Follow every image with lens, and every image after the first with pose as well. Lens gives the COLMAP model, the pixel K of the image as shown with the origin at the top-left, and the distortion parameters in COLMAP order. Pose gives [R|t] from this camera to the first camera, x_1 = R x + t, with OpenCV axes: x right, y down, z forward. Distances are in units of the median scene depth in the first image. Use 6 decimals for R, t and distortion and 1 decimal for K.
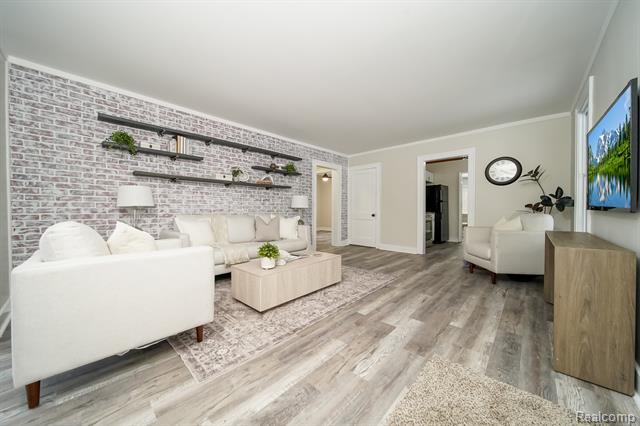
lens RADIAL K [[226.5, 0, 319.4], [0, 226.5, 212.4], [0, 0, 1]] dist [-0.000493, -0.000154]
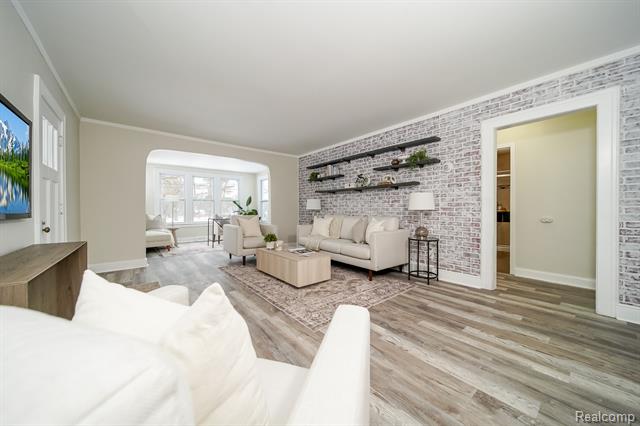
lens RADIAL K [[226.5, 0, 319.4], [0, 226.5, 212.4], [0, 0, 1]] dist [-0.000493, -0.000154]
pose [[-0.121276, 0.011614, -0.992551, 0.805346], [-0.013117, 0.999825, 0.013302, -0.020527], [0.992532, 0.014633, -0.121103, 0.939920]]
